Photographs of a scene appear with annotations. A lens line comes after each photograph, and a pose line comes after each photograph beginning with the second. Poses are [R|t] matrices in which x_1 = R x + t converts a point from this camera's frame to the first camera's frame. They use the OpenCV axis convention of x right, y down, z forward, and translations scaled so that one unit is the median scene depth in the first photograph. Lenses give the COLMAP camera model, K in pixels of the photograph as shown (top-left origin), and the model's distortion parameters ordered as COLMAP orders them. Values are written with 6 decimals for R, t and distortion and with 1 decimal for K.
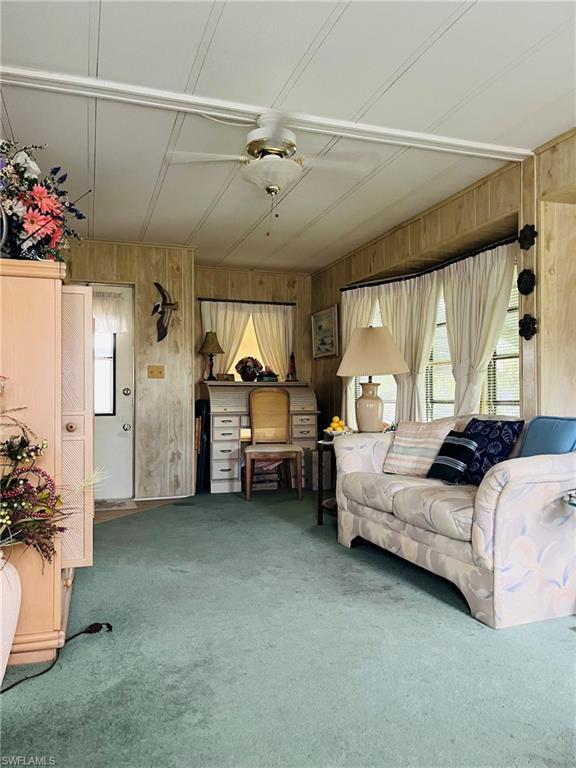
lens RADIAL K [[590.2, 0, 298.8], [0, 590.2, 386.5], [0, 0, 1]] dist [0.038245, -0.059438]
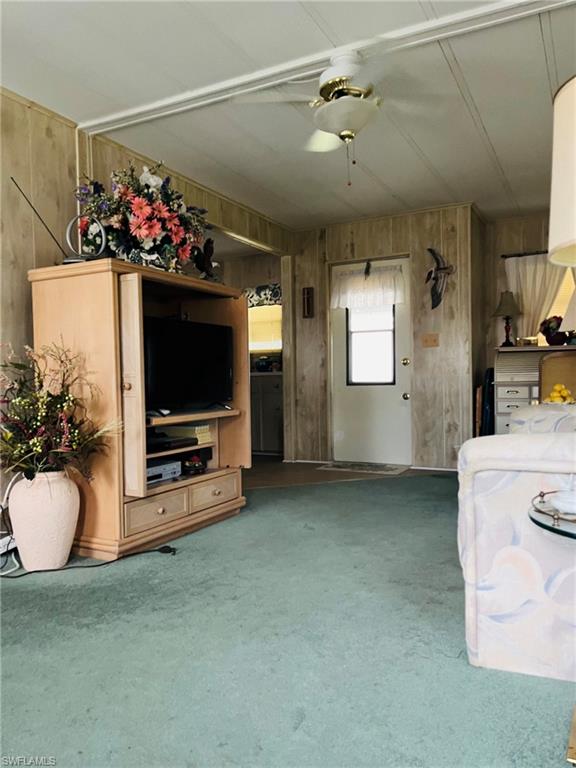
lens RADIAL K [[590.2, 0, 282.8], [0, 590.2, 390.6], [0, 0, 1]] dist [0.038245, -0.059438]
pose [[0.682252, 0.006121, -0.731091, 0.306961], [0.028952, 0.998954, 0.035381, 0.016611], [0.730544, -0.045305, 0.681361, 0.149755]]
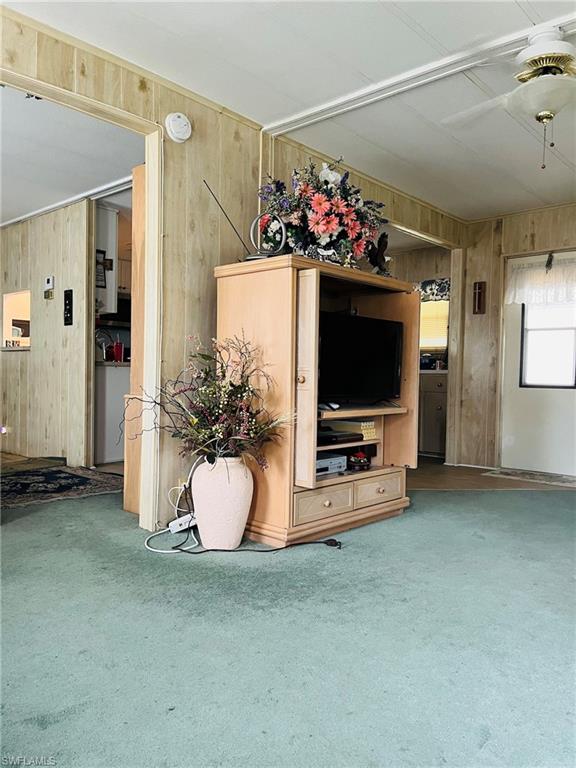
lens RADIAL K [[590.2, 0, 275.4], [0, 590.2, 387.9], [0, 0, 1]] dist [0.038245, -0.059438]
pose [[0.472796, 0.029974, -0.880662, 0.291041], [-0.002276, 0.999460, 0.032795, 0.017682], [0.881169, -0.013501, 0.472608, 0.133782]]
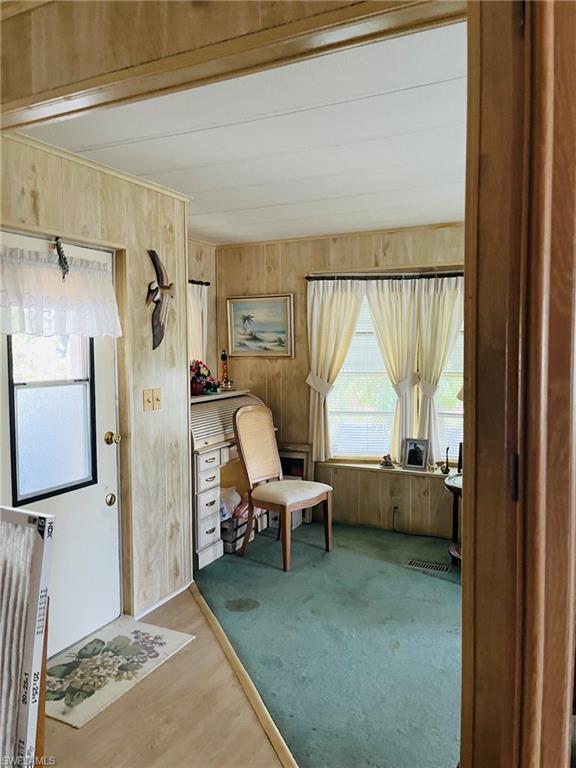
lens RADIAL K [[590.2, 0, 287.8], [0, 590.2, 379.8], [0, 0, 1]] dist [0.038245, -0.059438]
pose [[0.720454, -0.039614, 0.692371, -0.556790], [-0.014271, 0.997309, 0.071911, -0.090108], [-0.693356, -0.061690, 0.717949, 0.471332]]
